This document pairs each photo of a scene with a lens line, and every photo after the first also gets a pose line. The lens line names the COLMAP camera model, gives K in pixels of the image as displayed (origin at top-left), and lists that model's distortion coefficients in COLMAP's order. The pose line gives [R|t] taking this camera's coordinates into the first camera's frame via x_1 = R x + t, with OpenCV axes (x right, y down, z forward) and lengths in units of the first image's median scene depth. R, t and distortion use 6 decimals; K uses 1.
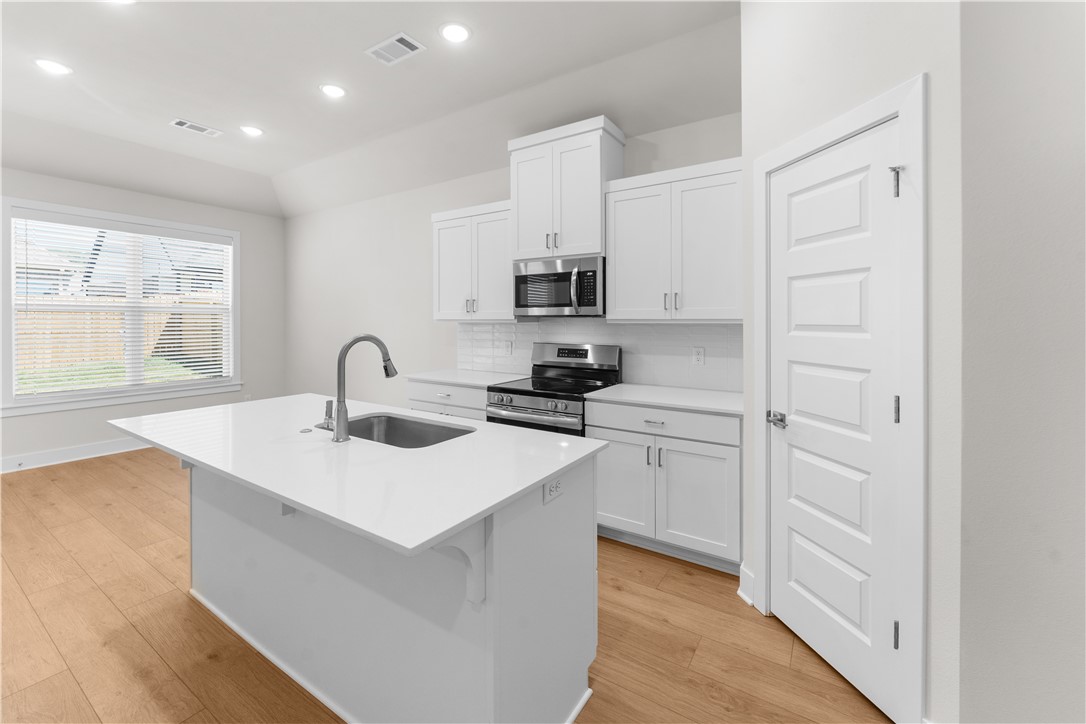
lens RADIAL K [[450.3, 0, 541.5], [0, 450.3, 321.1], [0, 0, 1]] dist [-0.003306, -0.000336]
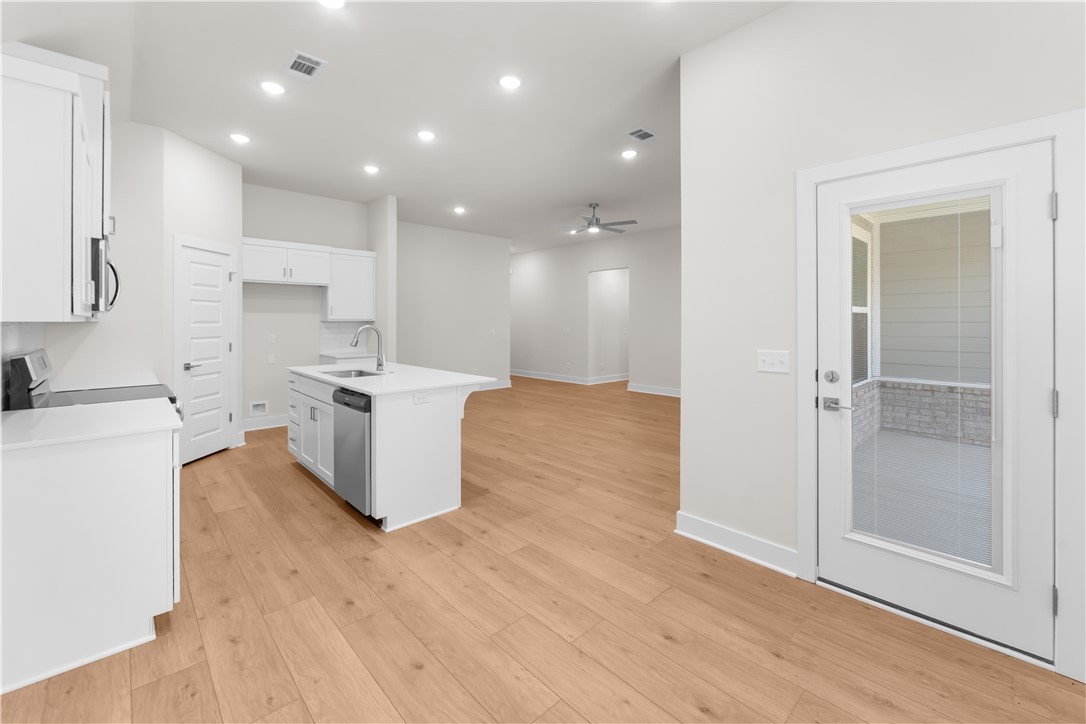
lens RADIAL K [[450.3, 0, 541.5], [0, 450.3, 321.1], [0, 0, 1]] dist [-0.003306, -0.000336]
pose [[-0.970752, 0.002684, 0.240069, -0.998286], [0.003624, 0.999987, 0.003472, 0.003741], [-0.240057, 0.004240, -0.970750, 1.679373]]
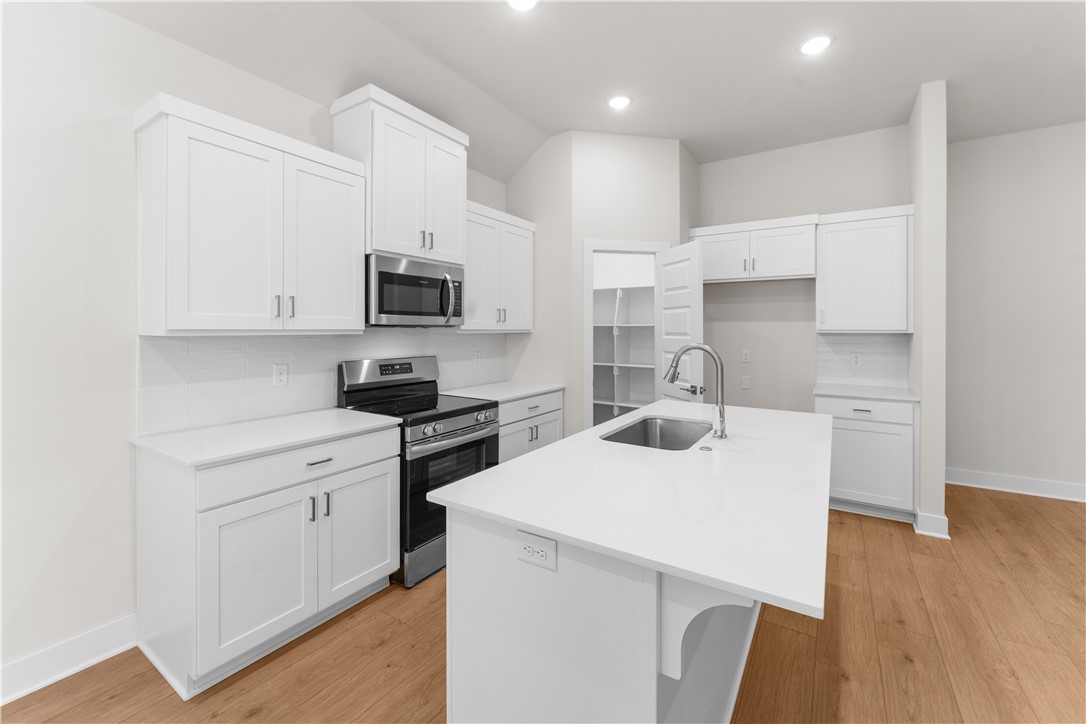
lens RADIAL K [[448.0, 0, 541.7], [0, 448.0, 329.6], [0, 0, 1]] dist [-0.001132, -0.000515]
pose [[0.002134, 0.001100, 0.999997, -0.870461], [0.002988, 0.999995, -0.001107, -0.002017], [-0.999993, 0.002990, 0.002131, 0.798376]]
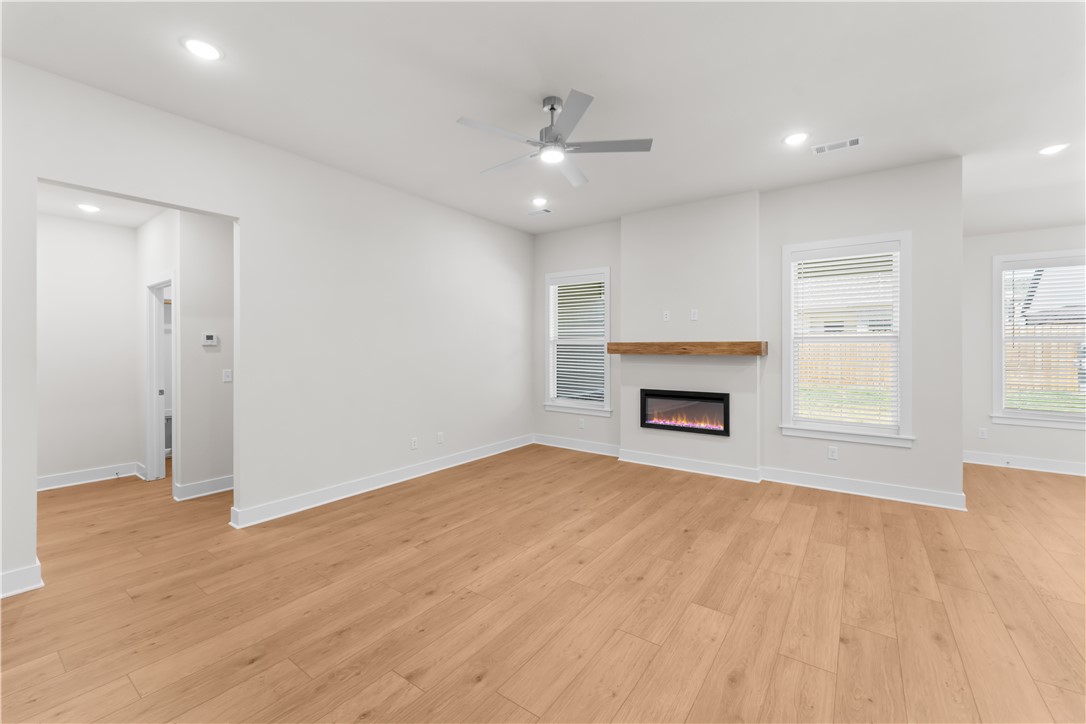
lens RADIAL K [[443.7, 0, 542.0], [0, 443.7, 347.5], [0, 0, 1]] dist [-0.002113, -0.000178]
pose [[-0.045496, 0.001978, -0.998963, 0.203647], [-0.005263, 0.999984, 0.002220, -0.005375], [0.998951, 0.005358, -0.045485, -0.357552]]
